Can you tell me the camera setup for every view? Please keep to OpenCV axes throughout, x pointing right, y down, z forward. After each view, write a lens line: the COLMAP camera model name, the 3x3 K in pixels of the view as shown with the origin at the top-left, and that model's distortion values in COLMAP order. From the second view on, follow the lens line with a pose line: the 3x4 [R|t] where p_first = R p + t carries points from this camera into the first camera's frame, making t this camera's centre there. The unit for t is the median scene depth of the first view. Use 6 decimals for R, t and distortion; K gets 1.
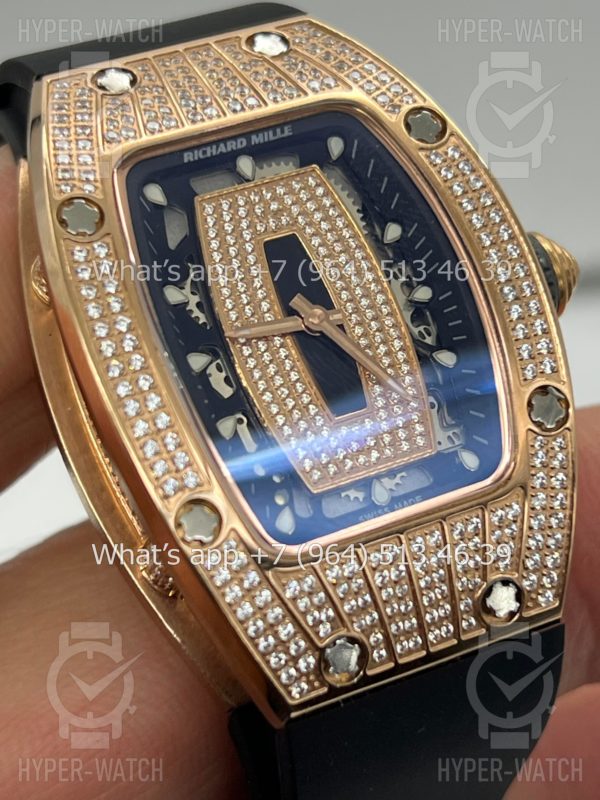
lens RADIAL K [[1893.4, 0, 300.0], [0, 1893.4, 400.0], [0, 0, 1]] dist [0.232533, -0.090624]
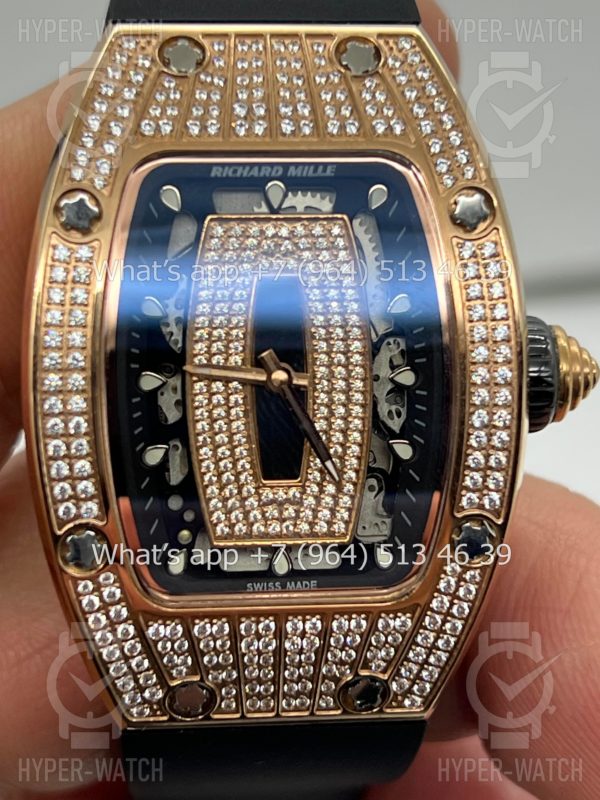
lens RADIAL K [[1973.9, 0, 301.6], [0, 1973.9, 385.9], [0, 0, 1]] dist [0.289247, -0.166636]
pose [[0.920055, 0.361225, -0.151707, 0.175963], [-0.298365, 0.896963, 0.326245, -0.377486], [0.253923, -0.254899, 0.933032, 0.043938]]
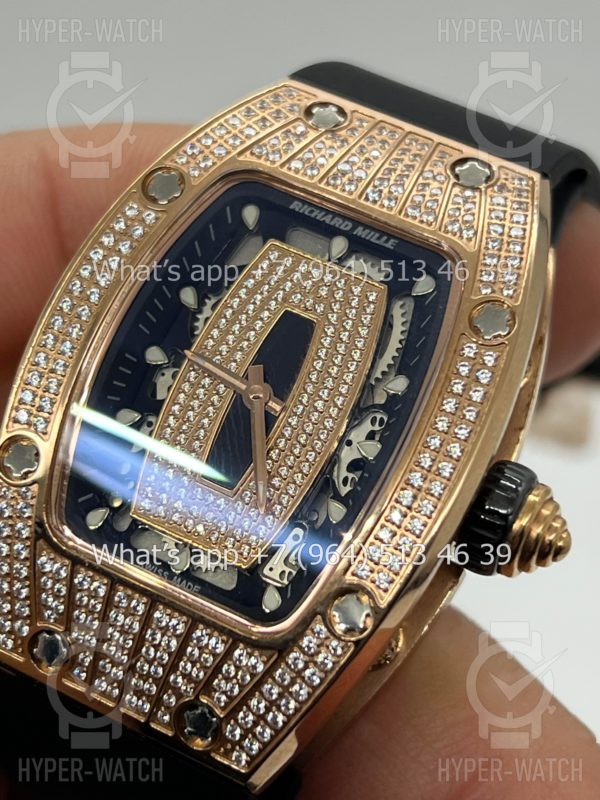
lens RADIAL K [[1893.4, 0, 300.0], [0, 1893.4, 400.0], [0, 0, 1]] dist [0.232533, -0.090624]
pose [[0.580967, 0.597445, -0.552755, 0.589786], [-0.585534, 0.778501, 0.226023, -0.285640], [0.565356, 0.192345, 0.802107, 0.190950]]
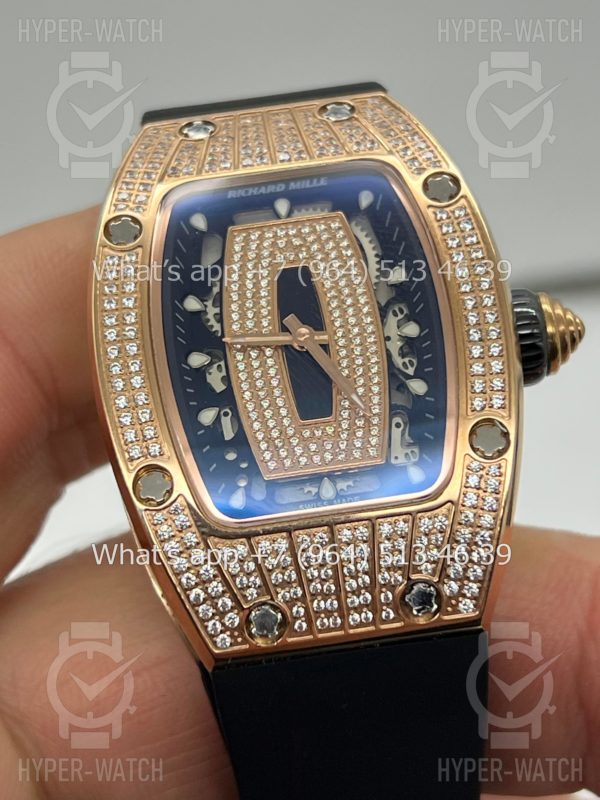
lens RADIAL K [[1893.4, 0, 300.0], [0, 1893.4, 400.0], [0, 0, 1]] dist [0.232533, -0.090624]
pose [[0.933506, 0.118662, -0.338358, 0.406972], [-0.143820, 0.988331, -0.050181, 0.054703], [0.328455, 0.095507, 0.939678, -0.097268]]
